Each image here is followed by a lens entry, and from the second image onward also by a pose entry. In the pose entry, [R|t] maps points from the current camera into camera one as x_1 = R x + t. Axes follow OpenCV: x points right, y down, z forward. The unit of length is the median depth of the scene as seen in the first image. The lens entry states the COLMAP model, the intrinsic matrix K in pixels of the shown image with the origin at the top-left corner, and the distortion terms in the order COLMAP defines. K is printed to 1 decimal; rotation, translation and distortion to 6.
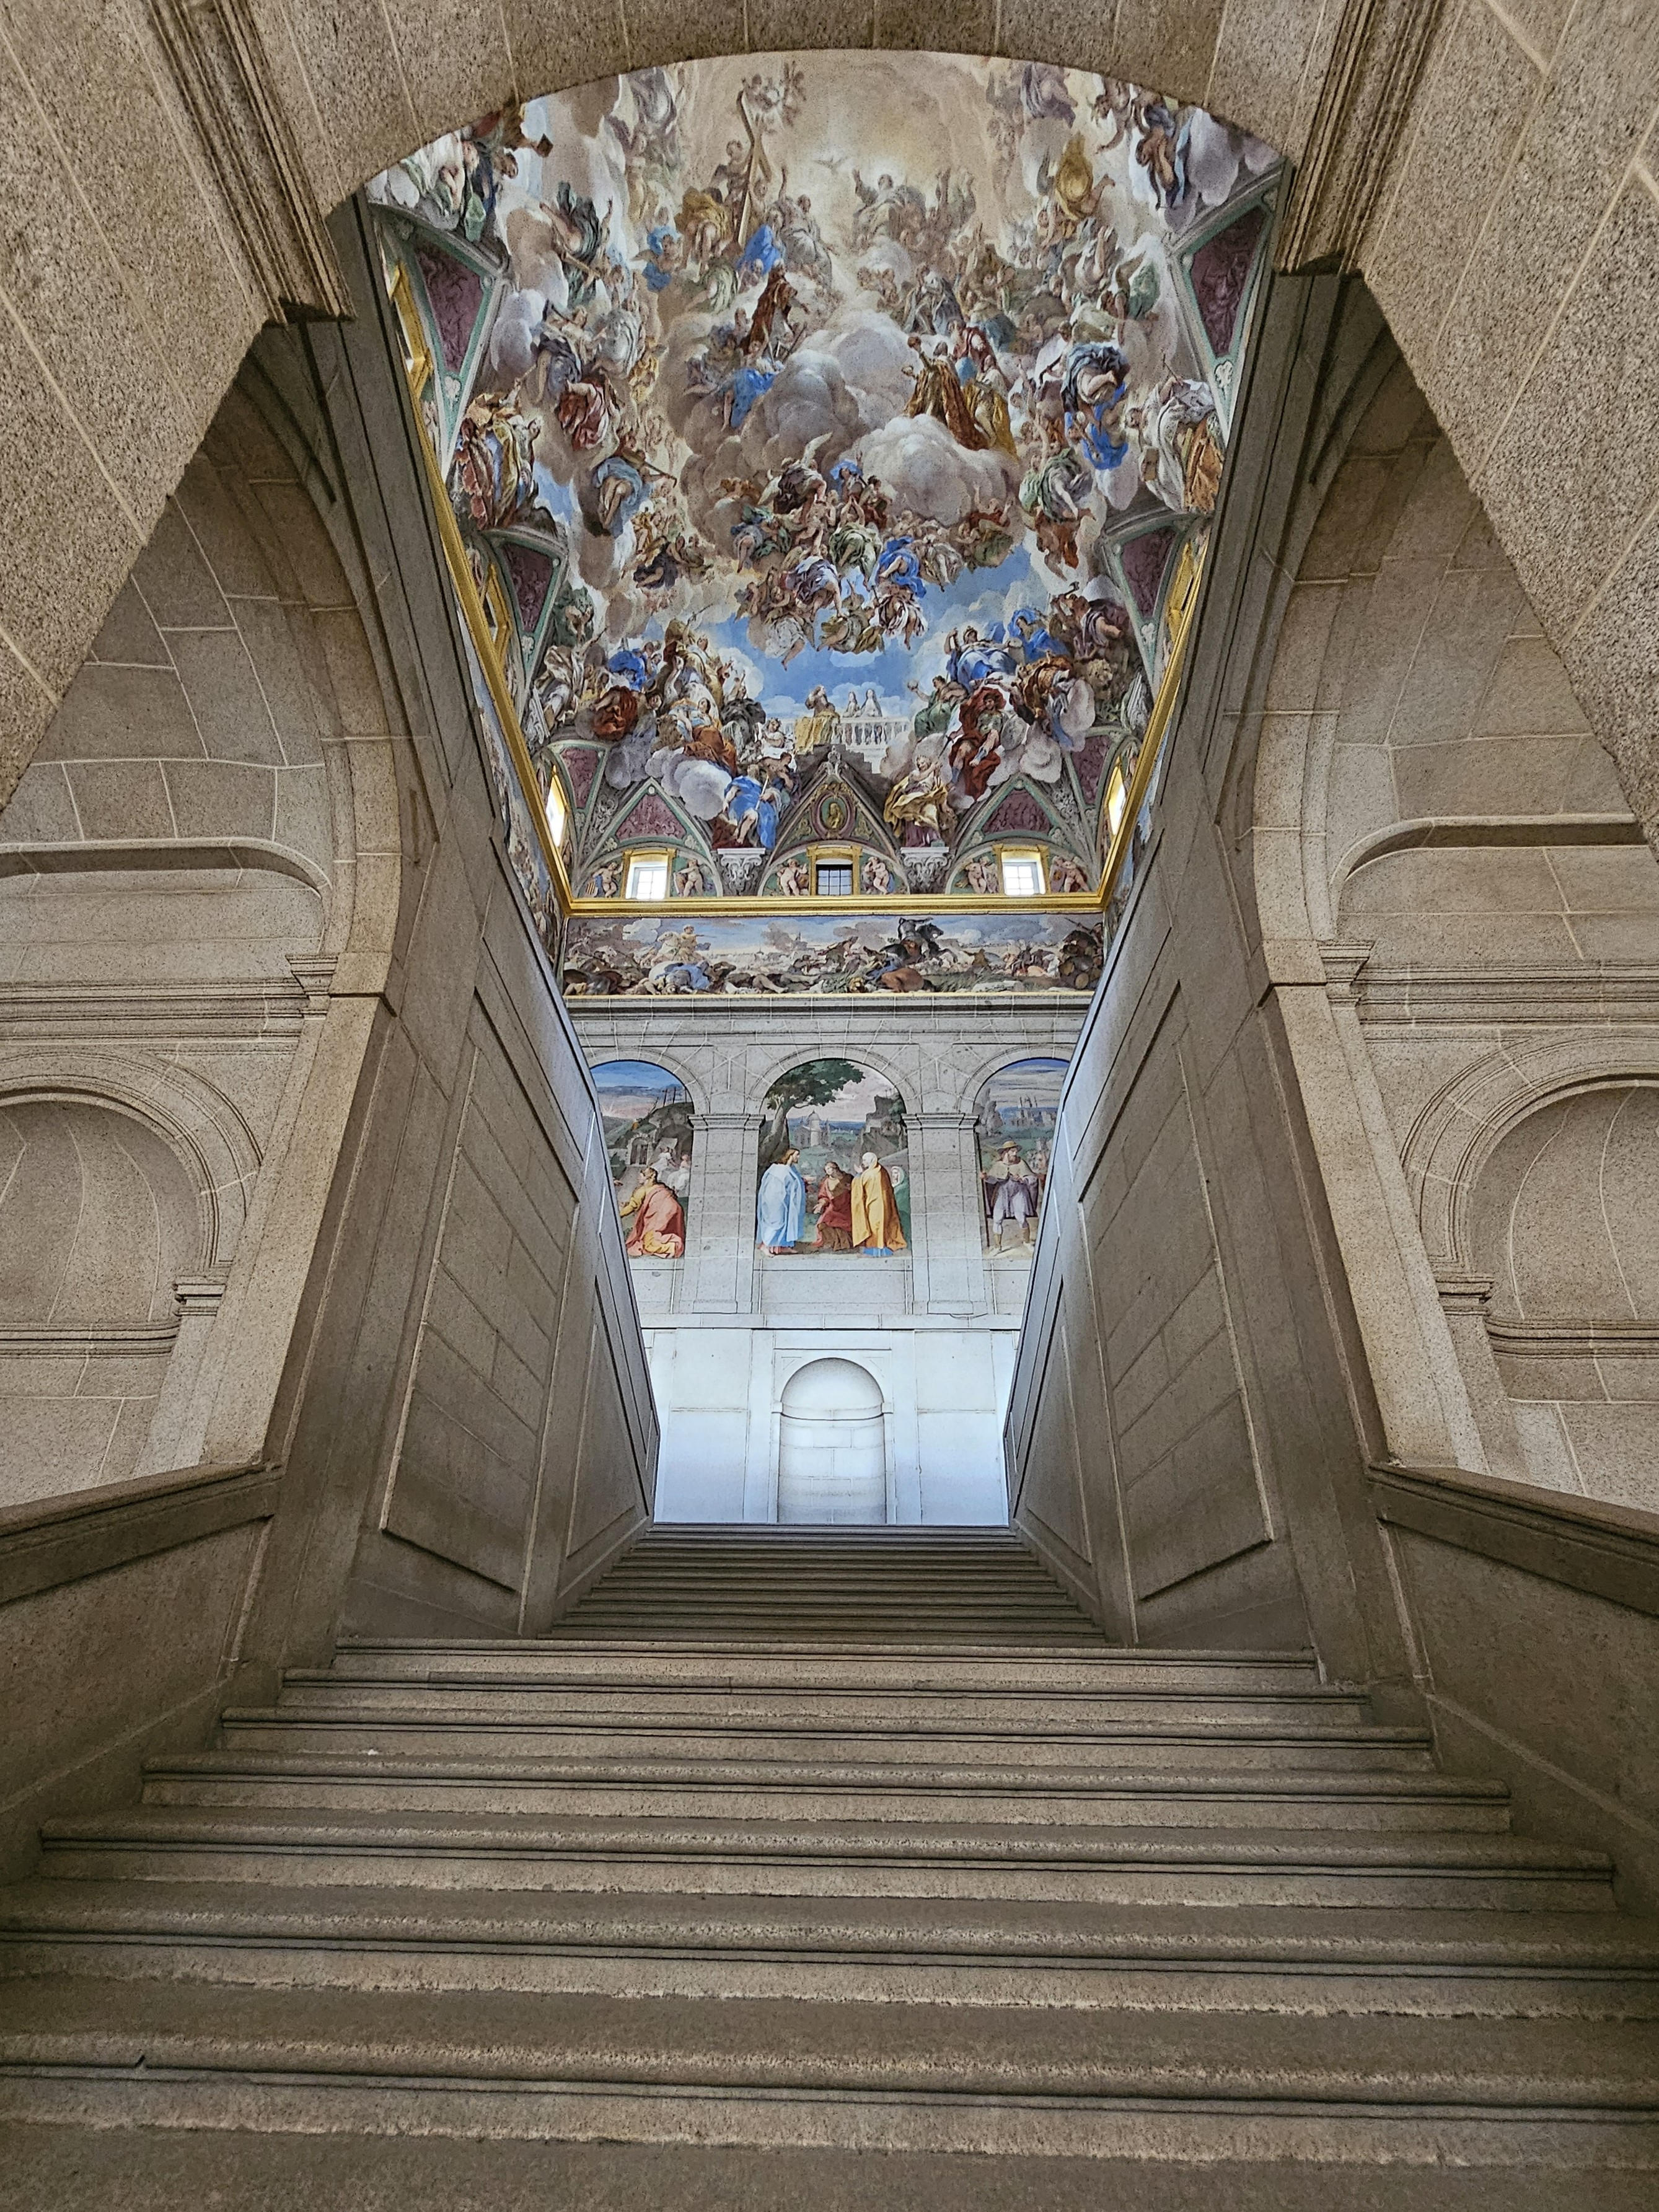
lens RADIAL K [[915.0, 0, 827.2], [0, 915.0, 1115.8], [0, 0, 1]] dist [0.002184, 0.000772]
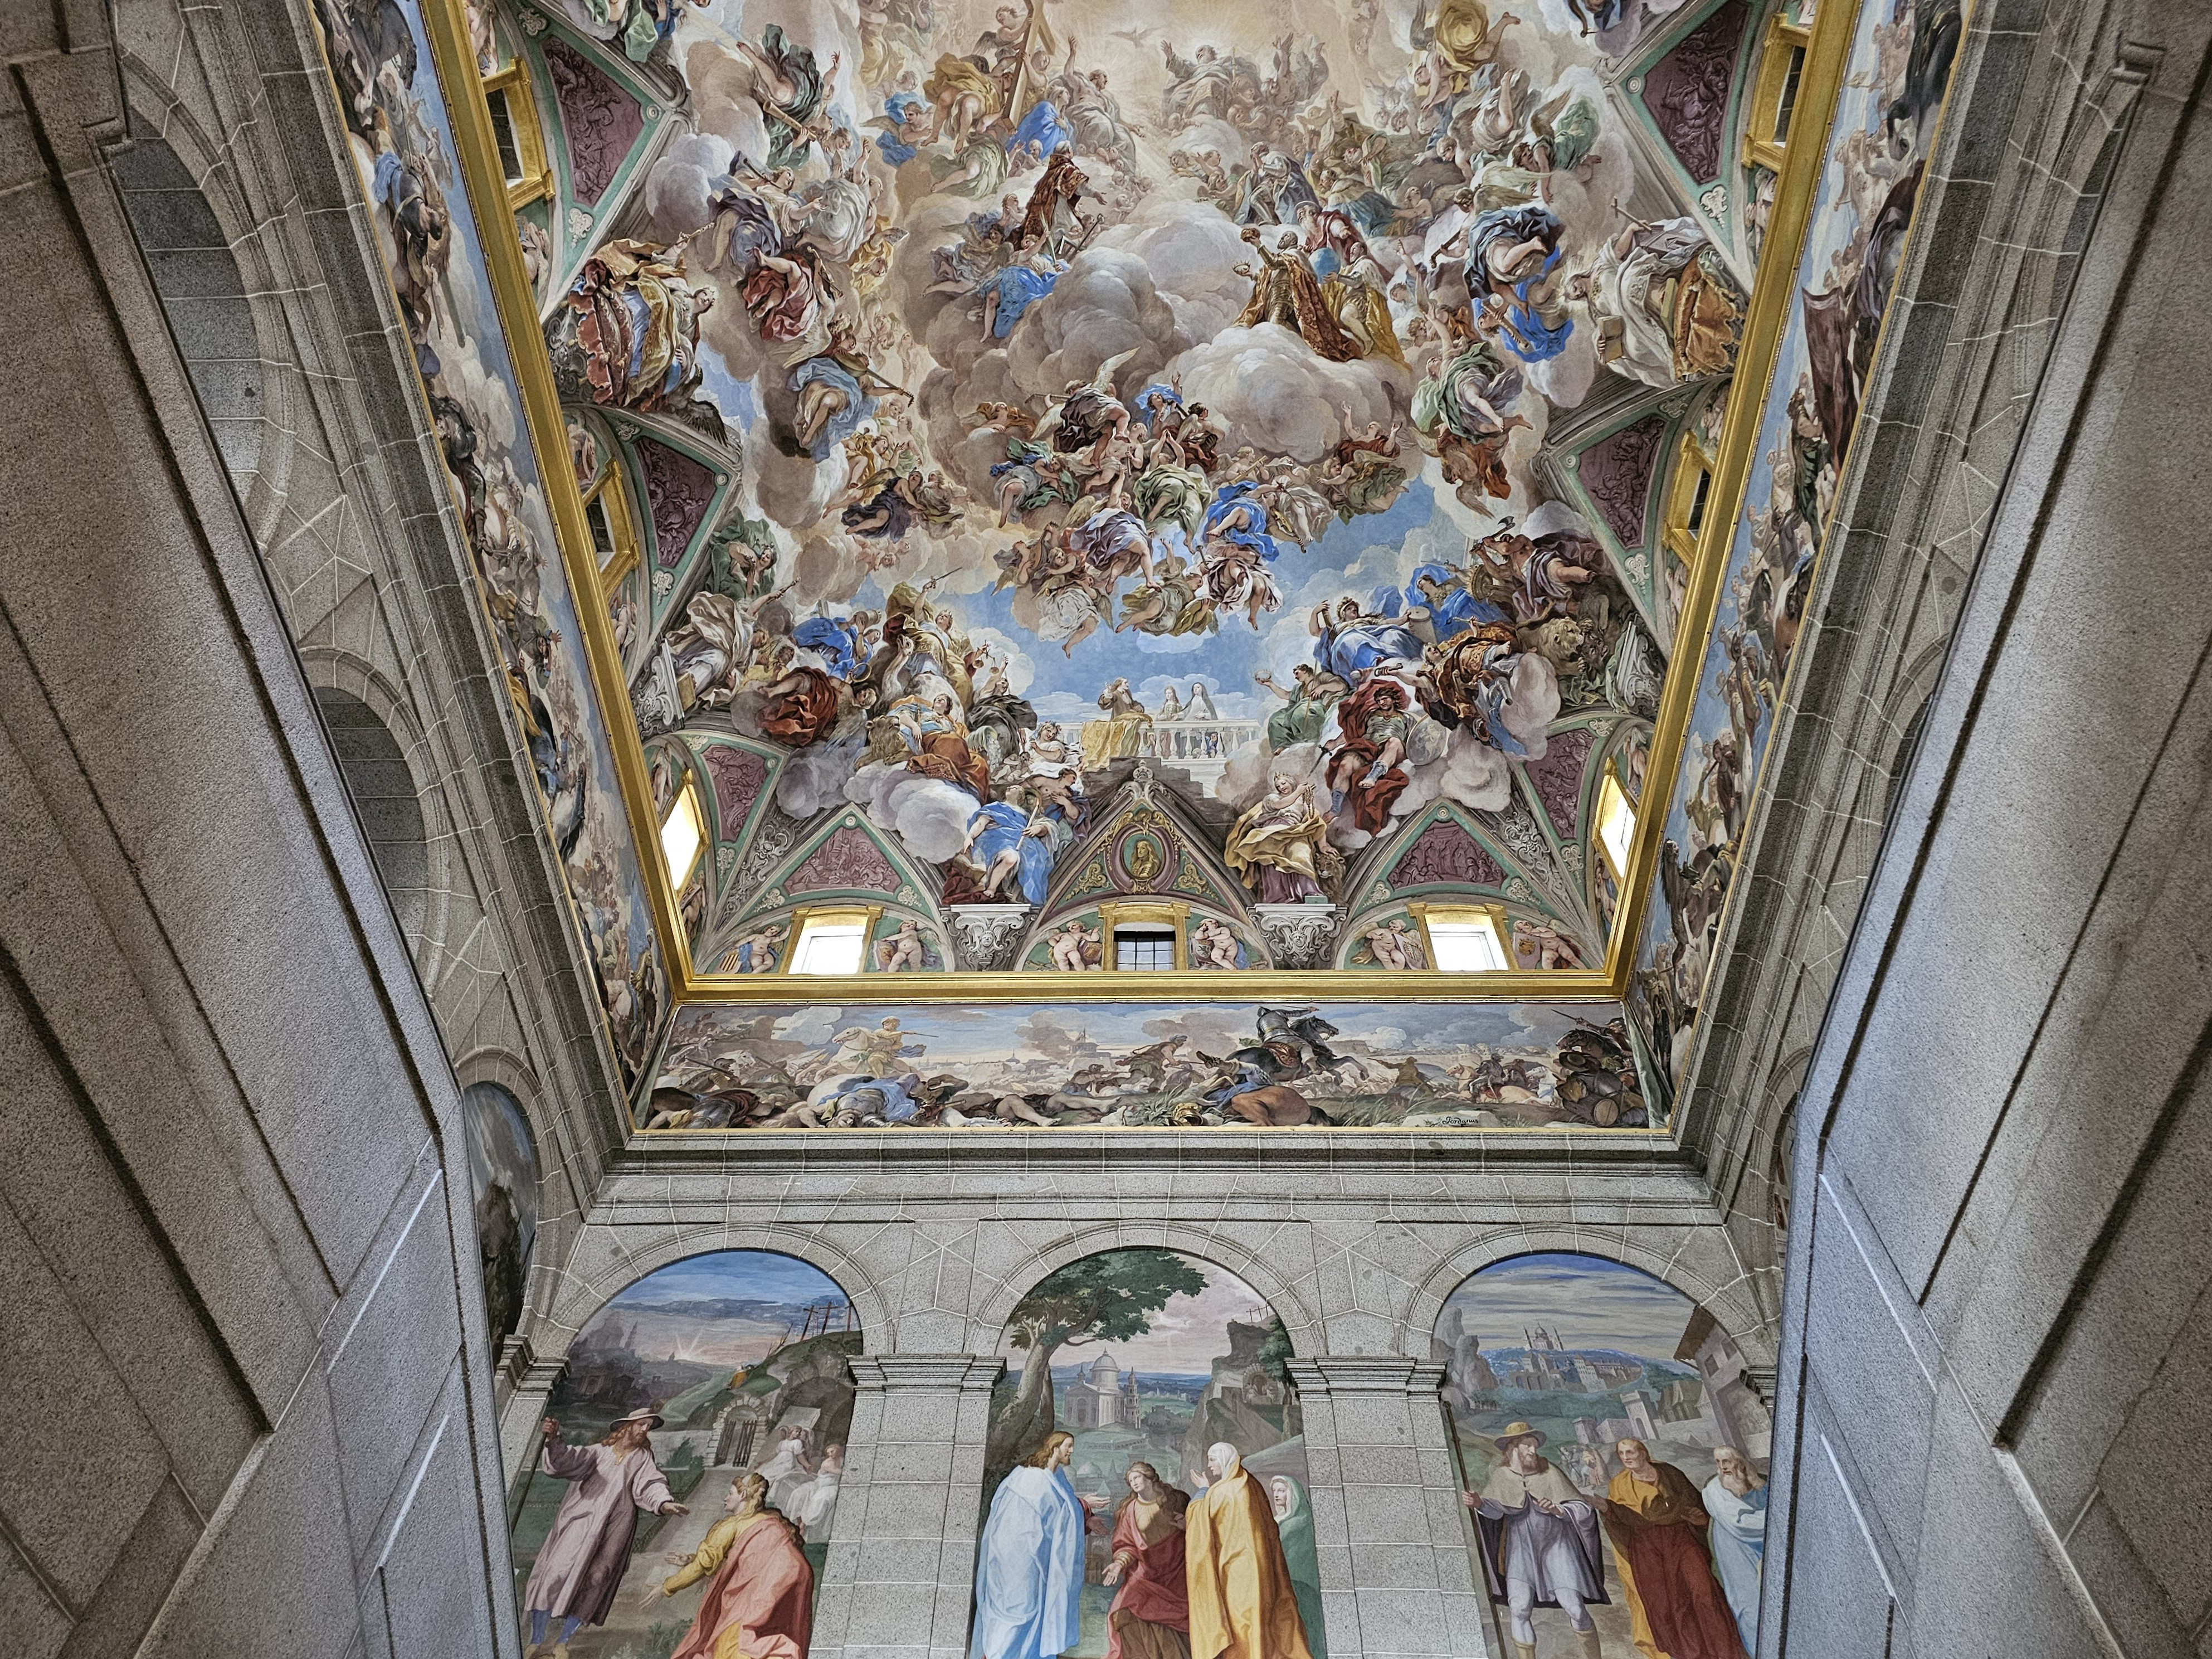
lens RADIAL K [[1445.9, 0, 1093.2], [0, 1445.9, 810.8], [0, 0, 1]] dist [0.058907, -0.021931]
pose [[0.999577, -0.005139, -0.028630, 0.002144], [-0.006366, 0.921766, -0.387695, 0.024156], [0.028383, 0.387713, 0.921343, 0.129774]]
